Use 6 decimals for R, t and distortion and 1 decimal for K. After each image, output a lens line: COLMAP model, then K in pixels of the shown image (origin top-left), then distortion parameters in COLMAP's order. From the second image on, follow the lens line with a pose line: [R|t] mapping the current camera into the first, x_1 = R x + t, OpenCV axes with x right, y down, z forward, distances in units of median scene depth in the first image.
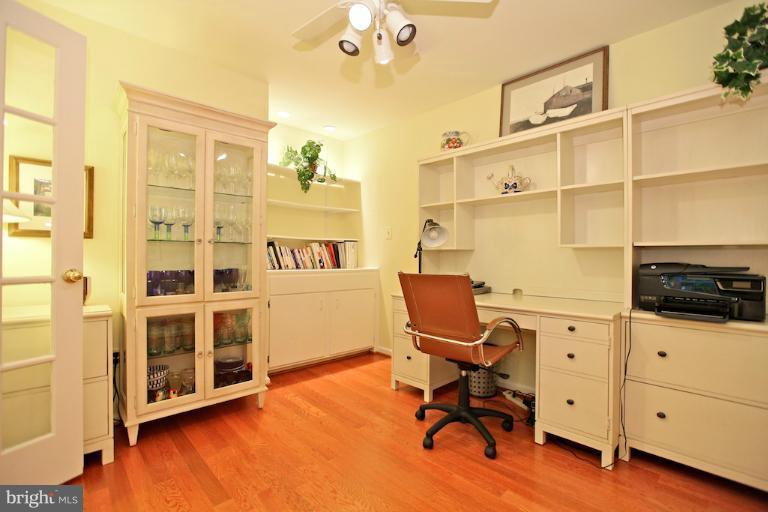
lens RADIAL K [[355.6, 0, 386.3], [0, 355.6, 255.2], [0, 0, 1]] dist [-0.024448, 0.009008]
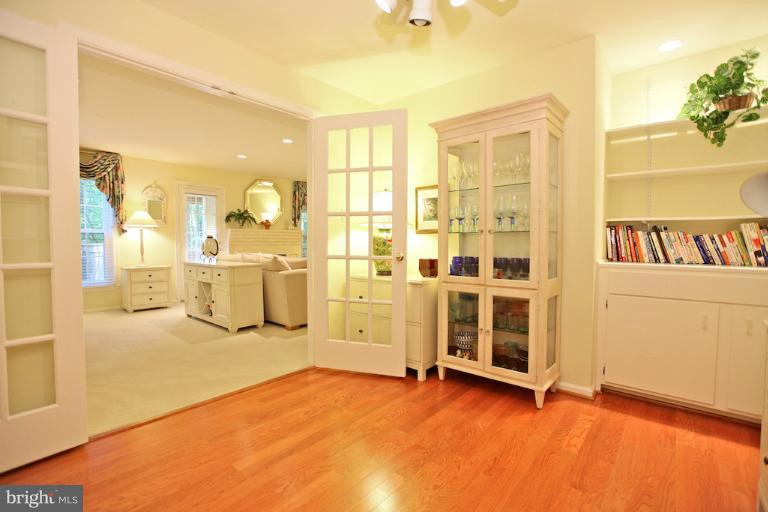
lens RADIAL K [[355.6, 0, 384.6], [0, 355.6, 255.3], [0, 0, 1]] dist [-0.024448, 0.009008]
pose [[0.099521, 0.024716, -0.994728, 0.525115], [0.000660, 0.999690, 0.024906, 0.006383], [0.995035, -0.003135, 0.099474, 0.511138]]
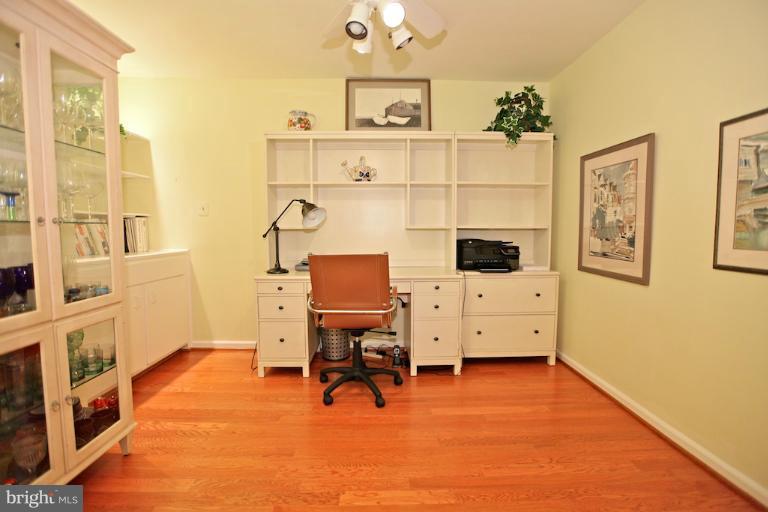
lens RADIAL K [[355.6, 0, 385.6], [0, 355.6, 256.0], [0, 0, 1]] dist [-0.024448, 0.009008]
pose [[0.680068, -0.059825, 0.730704, -0.505544], [0.001902, 0.996806, 0.079841, -0.024540], [-0.733147, -0.052908, 0.678009, 0.154646]]
